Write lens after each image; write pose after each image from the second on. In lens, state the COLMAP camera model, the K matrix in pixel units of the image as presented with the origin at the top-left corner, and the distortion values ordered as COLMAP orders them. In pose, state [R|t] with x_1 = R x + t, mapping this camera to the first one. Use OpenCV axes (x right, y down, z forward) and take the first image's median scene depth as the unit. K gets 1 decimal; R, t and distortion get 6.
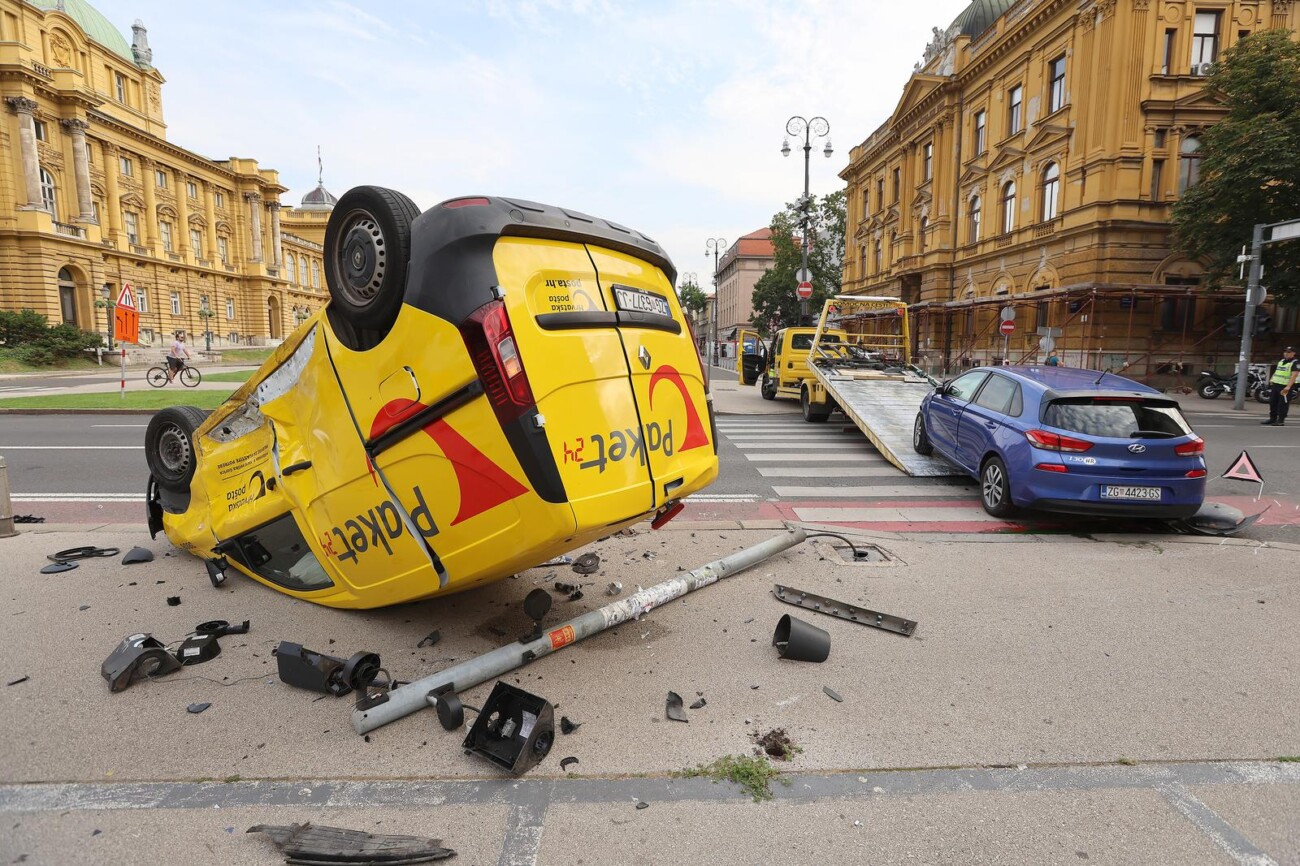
lens RADIAL K [[604.4, 0, 659.8], [0, 604.4, 423.0], [0, 0, 1]] dist [-0.045916, 0.014224]
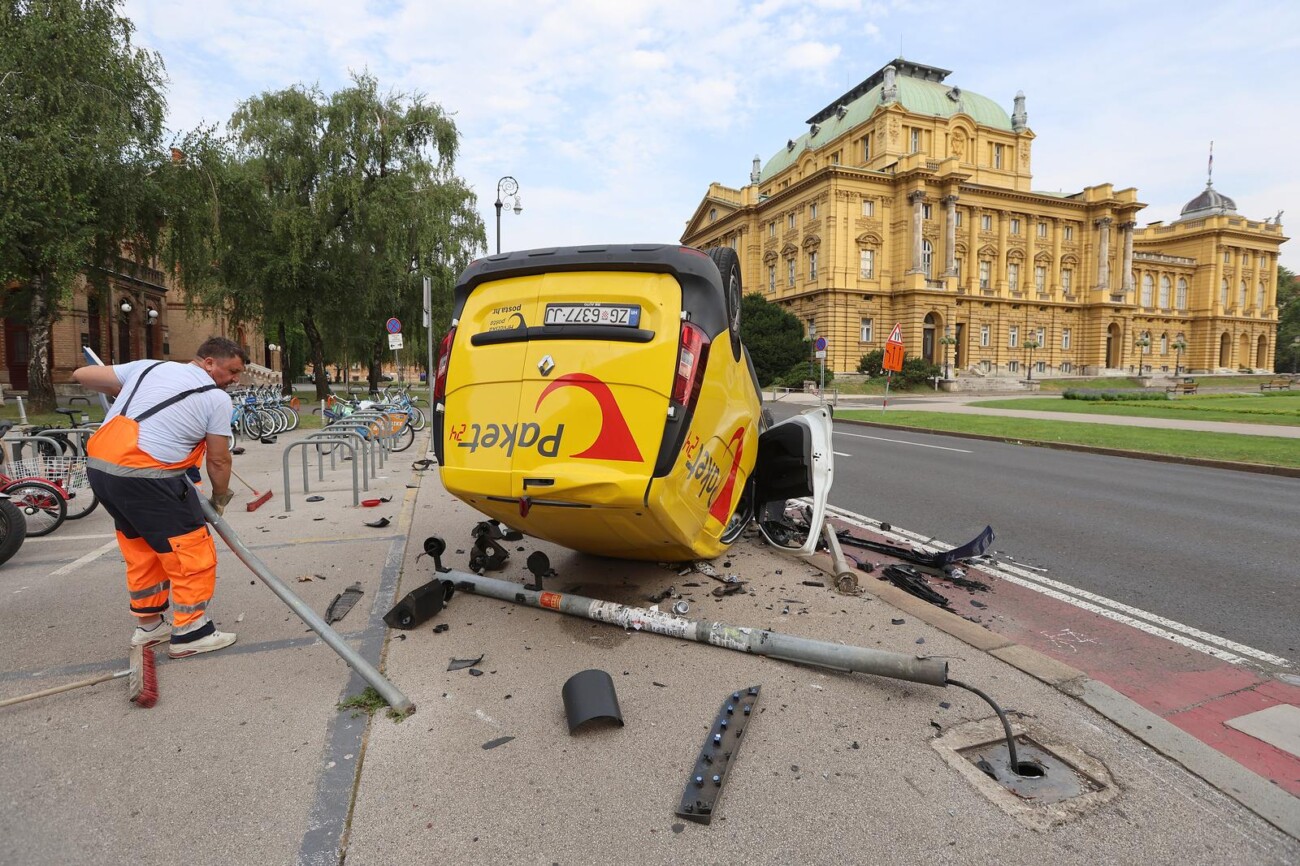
lens RADIAL K [[604.4, 0, 649.0], [0, 604.4, 429.1], [0, 0, 1]] dist [-0.045916, 0.014224]
pose [[0.279516, 0.077200, -0.957032, 0.128925], [-0.116625, 0.992112, 0.045968, -0.007571], [0.953032, 0.098765, 0.286315, 0.102878]]
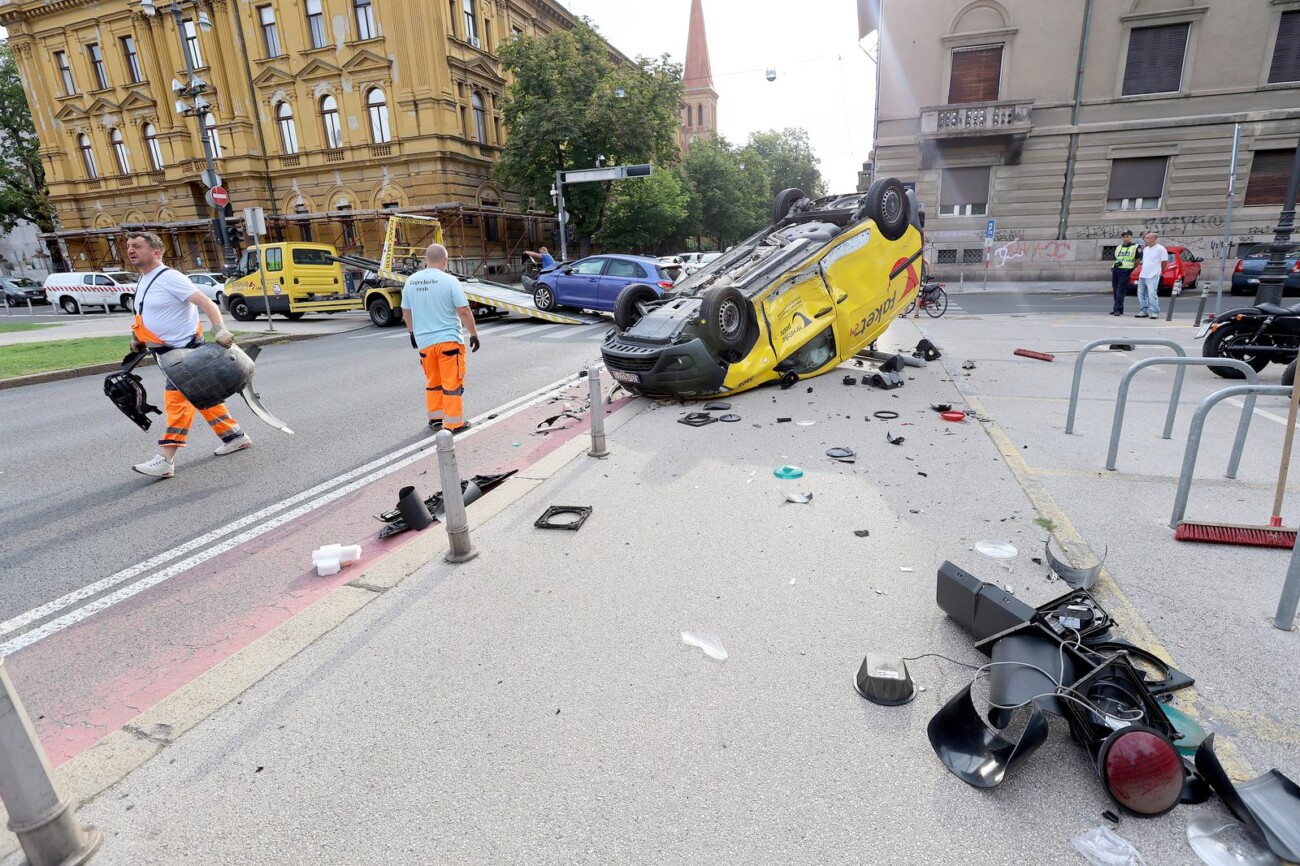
lens RADIAL K [[615.9, 0, 680.3], [0, 615.9, 424.5], [0, 0, 1]] dist [-0.015410, 0.001834]
pose [[0.314388, -0.273962, 0.908903, -0.374135], [0.154964, 0.959419, 0.235587, -0.013335], [-0.936561, 0.066781, 0.344084, 0.104942]]
